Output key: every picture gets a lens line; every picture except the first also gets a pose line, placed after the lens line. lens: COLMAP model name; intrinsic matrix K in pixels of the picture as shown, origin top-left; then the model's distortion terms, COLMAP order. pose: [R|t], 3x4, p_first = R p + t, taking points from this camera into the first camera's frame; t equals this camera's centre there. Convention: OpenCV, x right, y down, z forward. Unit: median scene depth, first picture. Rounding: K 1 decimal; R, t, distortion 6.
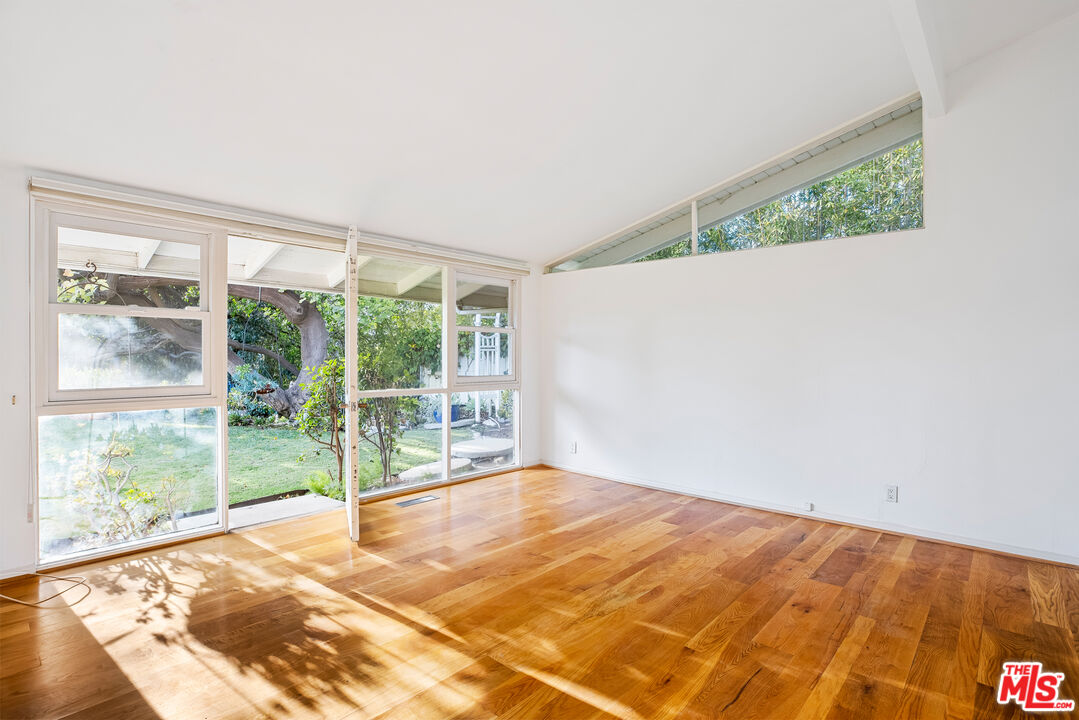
lens RADIAL K [[547.6, 0, 550.4], [0, 547.6, 358.6], [0, 0, 1]] dist [-0.047917, 0.019633]
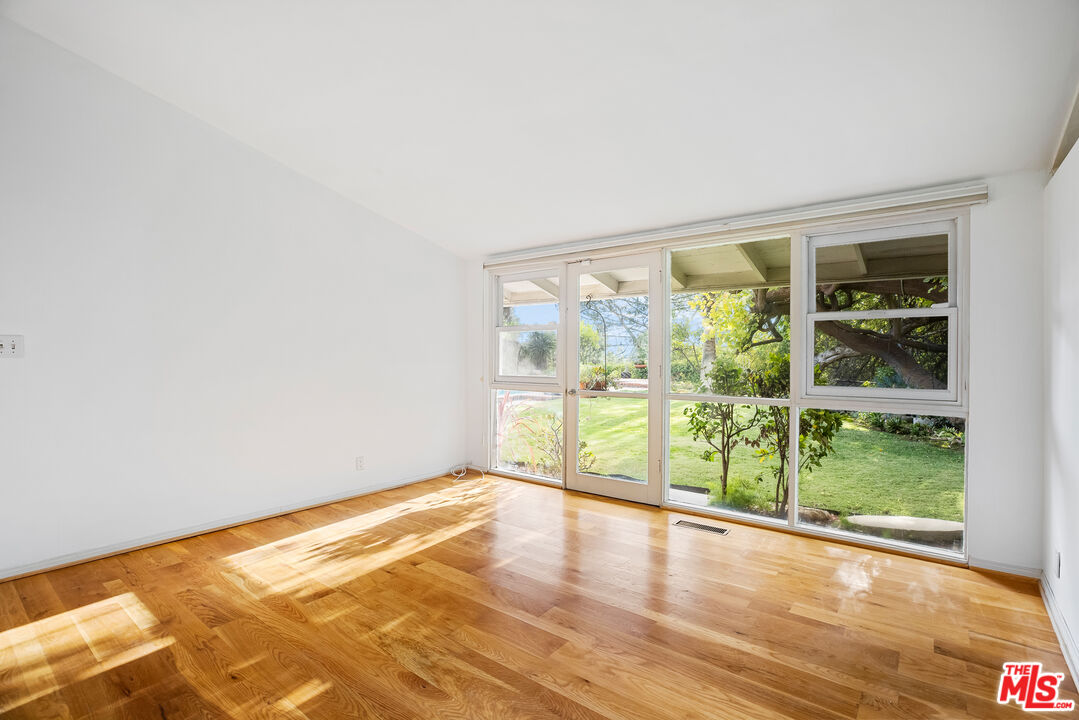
lens RADIAL K [[547.6, 0, 550.4], [0, 547.6, 358.6], [0, 0, 1]] dist [-0.047917, 0.019633]
pose [[0.025786, 0.007481, -0.999640, 0.955102], [-0.008818, 0.999935, 0.007256, -0.007372], [0.999629, 0.008628, 0.025850, 1.212342]]
